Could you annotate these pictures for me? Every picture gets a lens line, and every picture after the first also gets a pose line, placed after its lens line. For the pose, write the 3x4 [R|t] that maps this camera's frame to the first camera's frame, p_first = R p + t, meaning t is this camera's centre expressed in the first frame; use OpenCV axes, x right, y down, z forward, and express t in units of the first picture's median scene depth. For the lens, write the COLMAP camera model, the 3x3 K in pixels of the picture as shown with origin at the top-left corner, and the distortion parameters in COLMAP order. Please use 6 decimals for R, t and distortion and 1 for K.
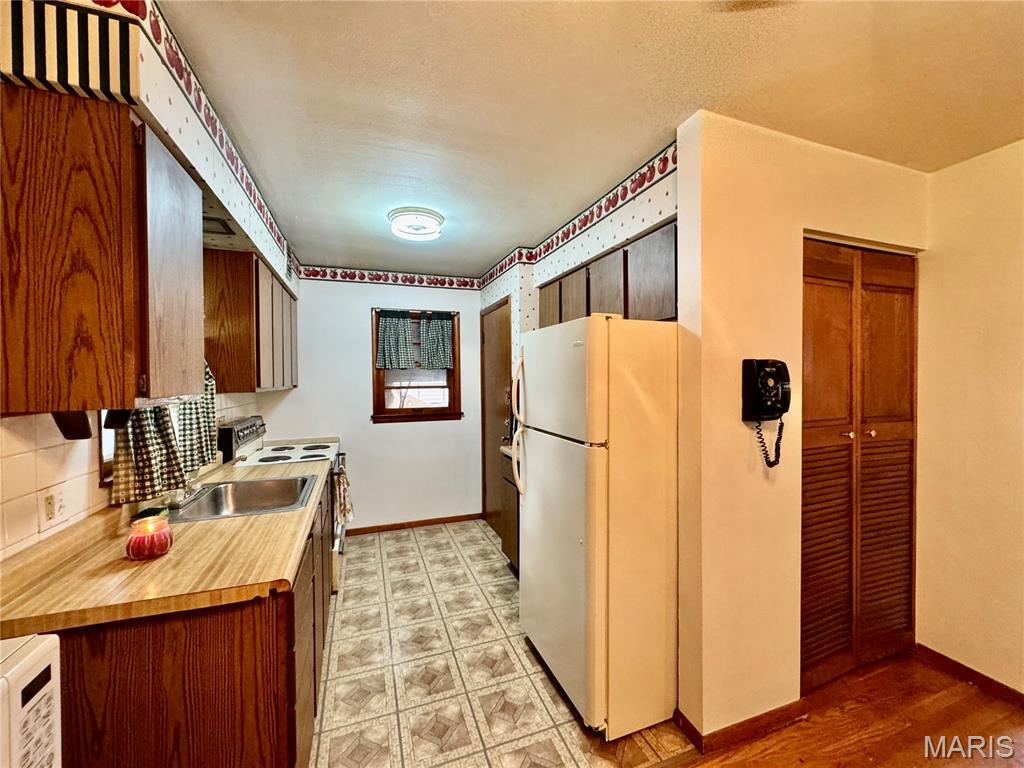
lens RADIAL K [[411.2, 0, 512.3], [0, 411.2, 384.2], [0, 0, 1]] dist [-0.000873, 0.000219]
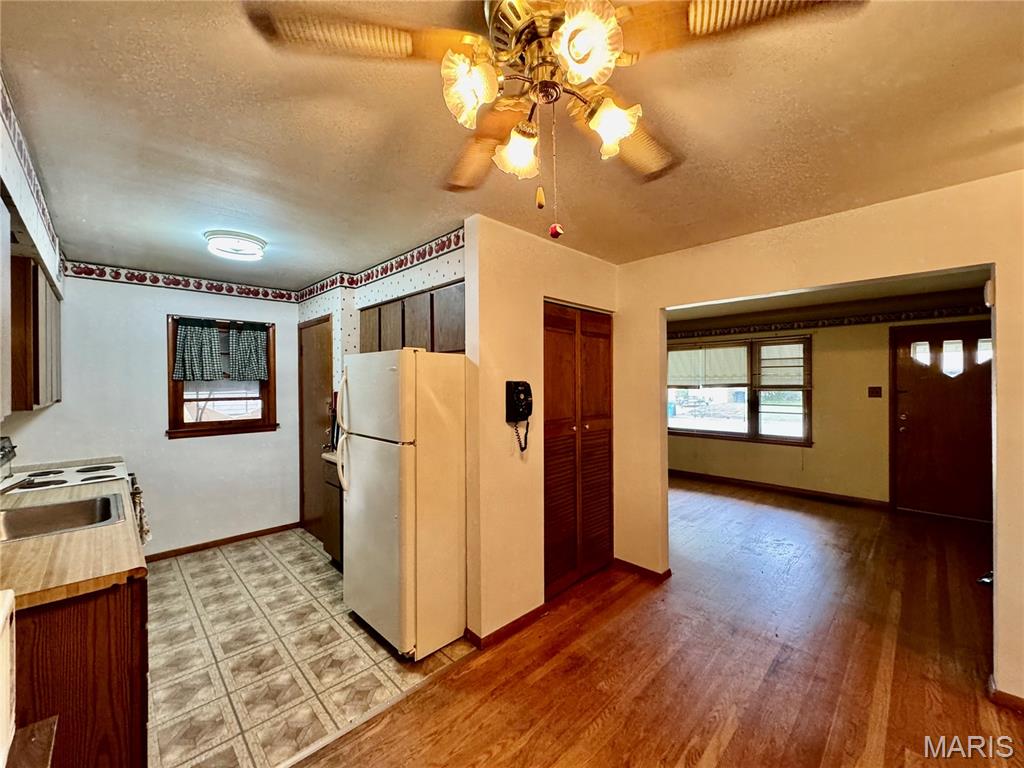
lens RADIAL K [[411.2, 0, 512.3], [0, 411.2, 384.2], [0, 0, 1]] dist [-0.000873, 0.000219]
pose [[0.910161, 0.000792, 0.414255, -0.033295], [0.004902, 0.999908, -0.012682, -0.023152], [-0.414227, 0.013574, 0.910073, -0.298590]]
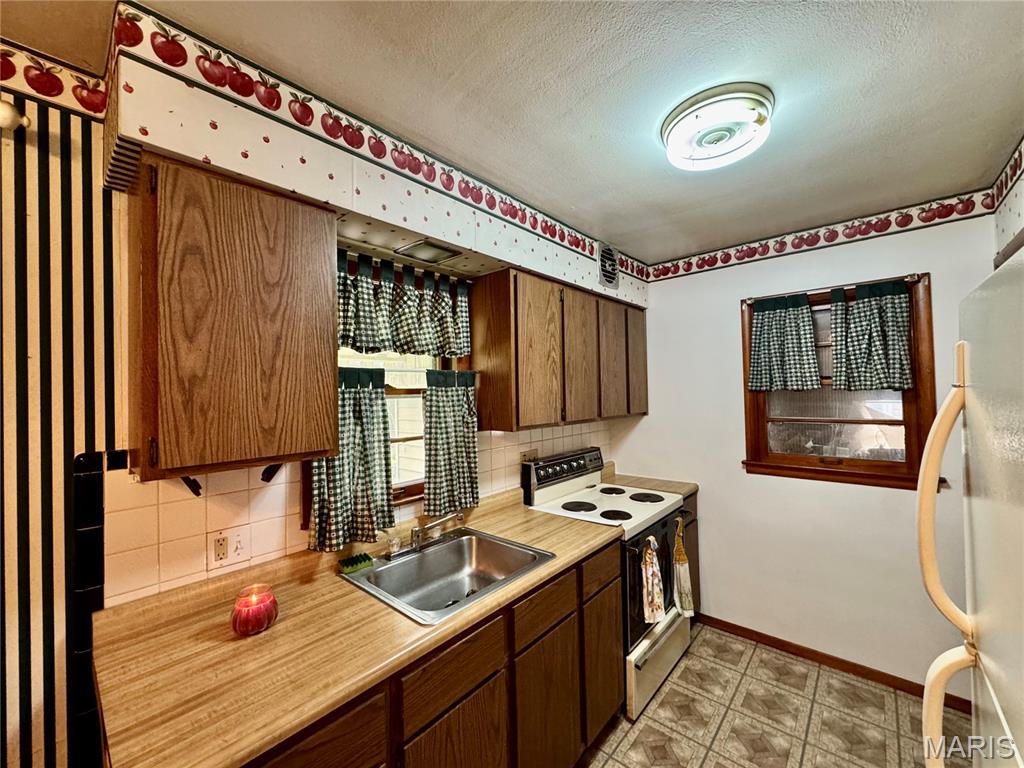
lens RADIAL K [[411.2, 0, 512.3], [0, 411.2, 384.2], [0, 0, 1]] dist [-0.000873, 0.000219]
pose [[0.473741, -0.016678, -0.880506, 0.128581], [0.001892, 0.999838, -0.017920, -0.067890], [0.880662, 0.006823, 0.473695, 0.644738]]
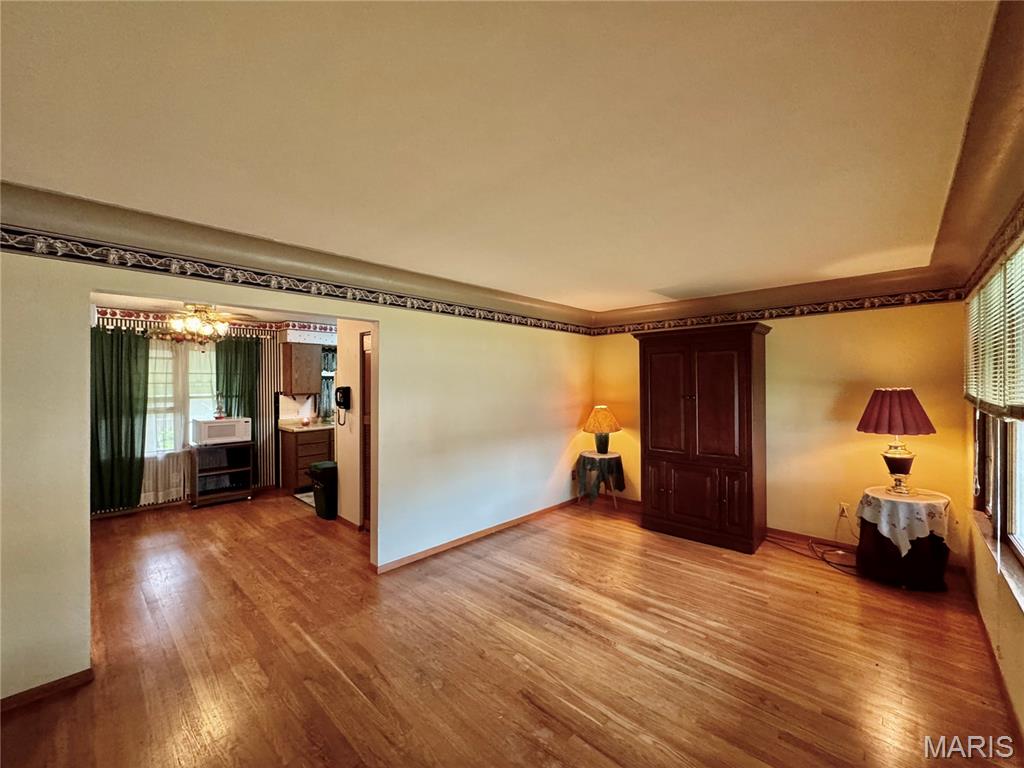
lens RADIAL K [[413.0, 0, 512.3], [0, 413.0, 381.9], [0, 0, 1]] dist [0.000792, 0.000184]
pose [[0.447978, 0.007158, -0.894016, 2.803550], [-0.014390, 0.999896, 0.000795, -0.085924], [0.893929, 0.012509, 0.448034, 0.598376]]
